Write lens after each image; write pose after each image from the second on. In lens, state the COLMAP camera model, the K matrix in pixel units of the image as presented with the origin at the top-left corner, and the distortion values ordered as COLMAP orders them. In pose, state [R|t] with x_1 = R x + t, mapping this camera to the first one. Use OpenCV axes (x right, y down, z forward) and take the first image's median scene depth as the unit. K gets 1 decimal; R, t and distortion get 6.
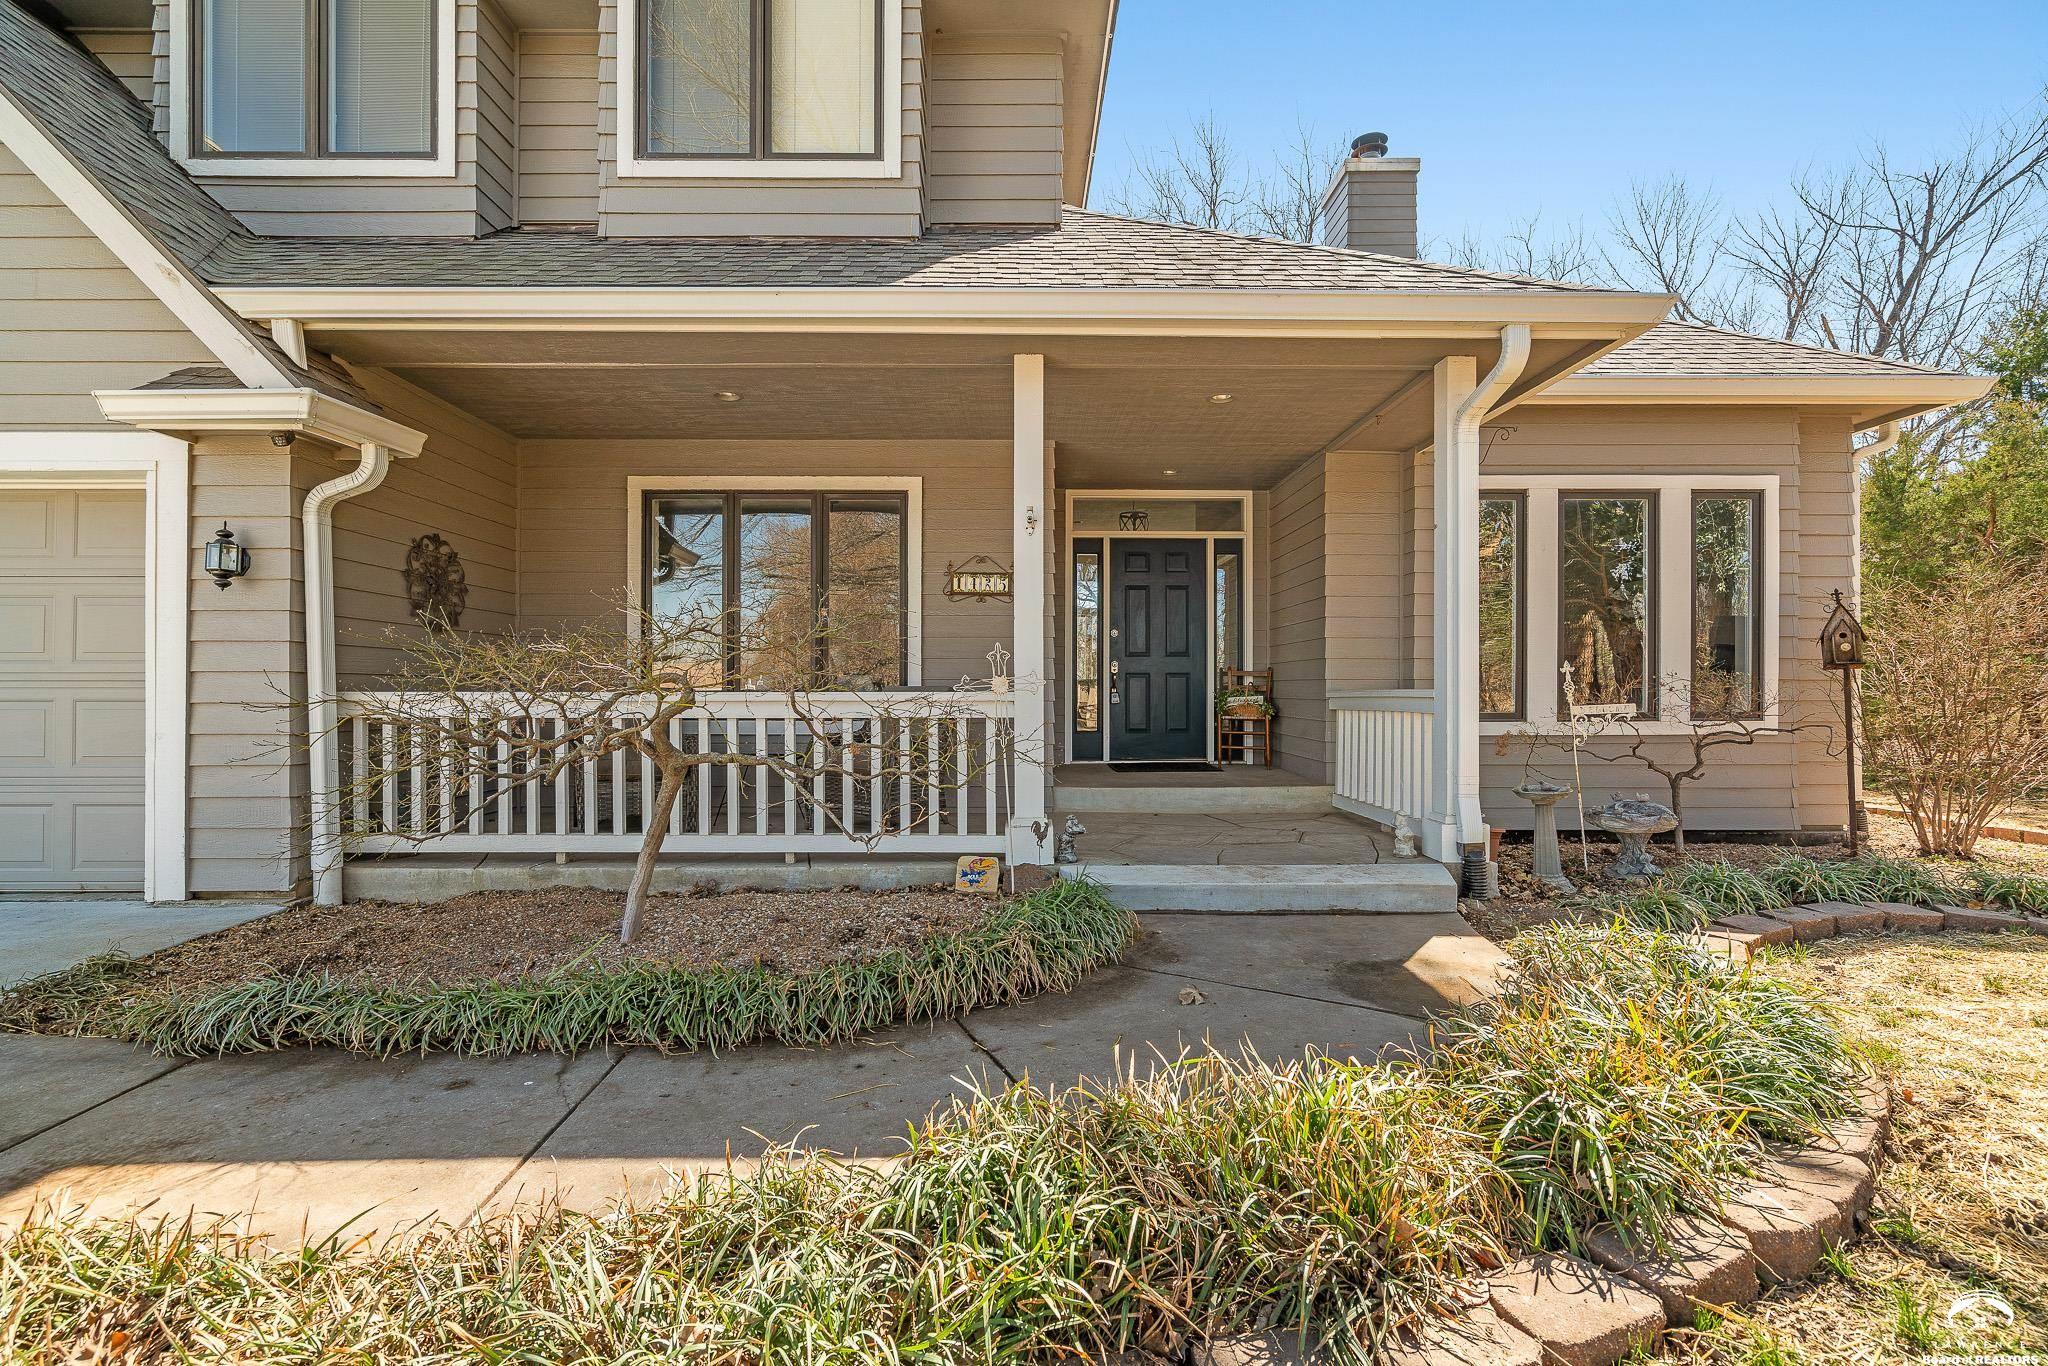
lens RADIAL K [[933.3, 0, 1024.0], [0, 933.3, 683.0], [0, 0, 1]] dist [-0.000738, -0.000008]
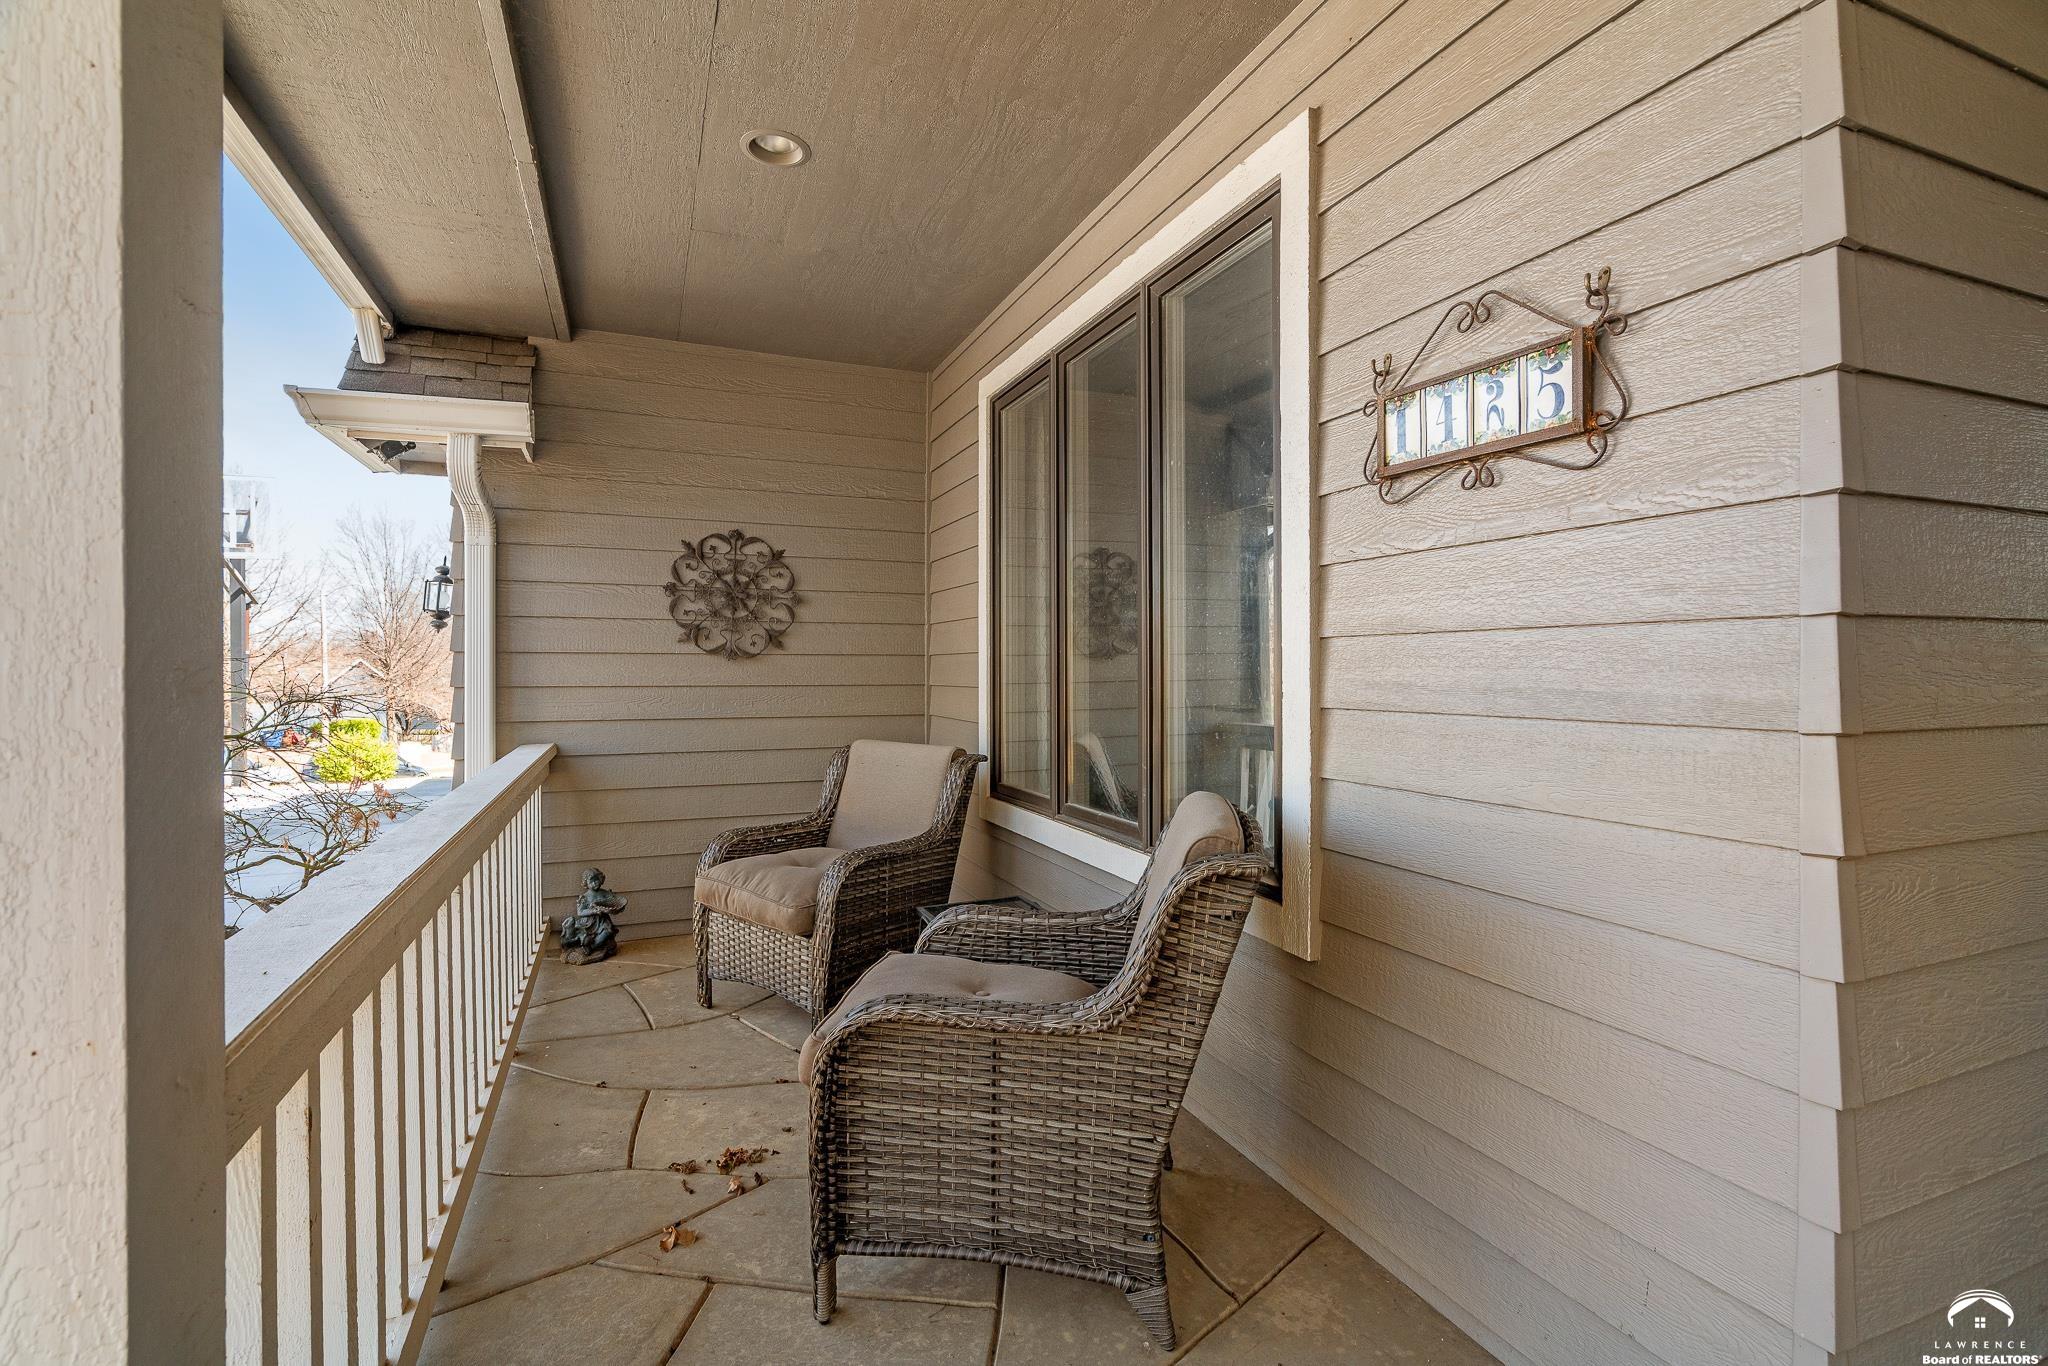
lens RADIAL K [[933.3, 0, 1024.0], [0, 933.3, 683.0], [0, 0, 1]] dist [-0.000738, -0.000008]
pose [[0.362105, 0.016010, -0.932000, 0.163221], [0.010787, 0.999714, 0.021364, -0.047892], [0.932075, -0.017790, 0.361829, 0.924111]]
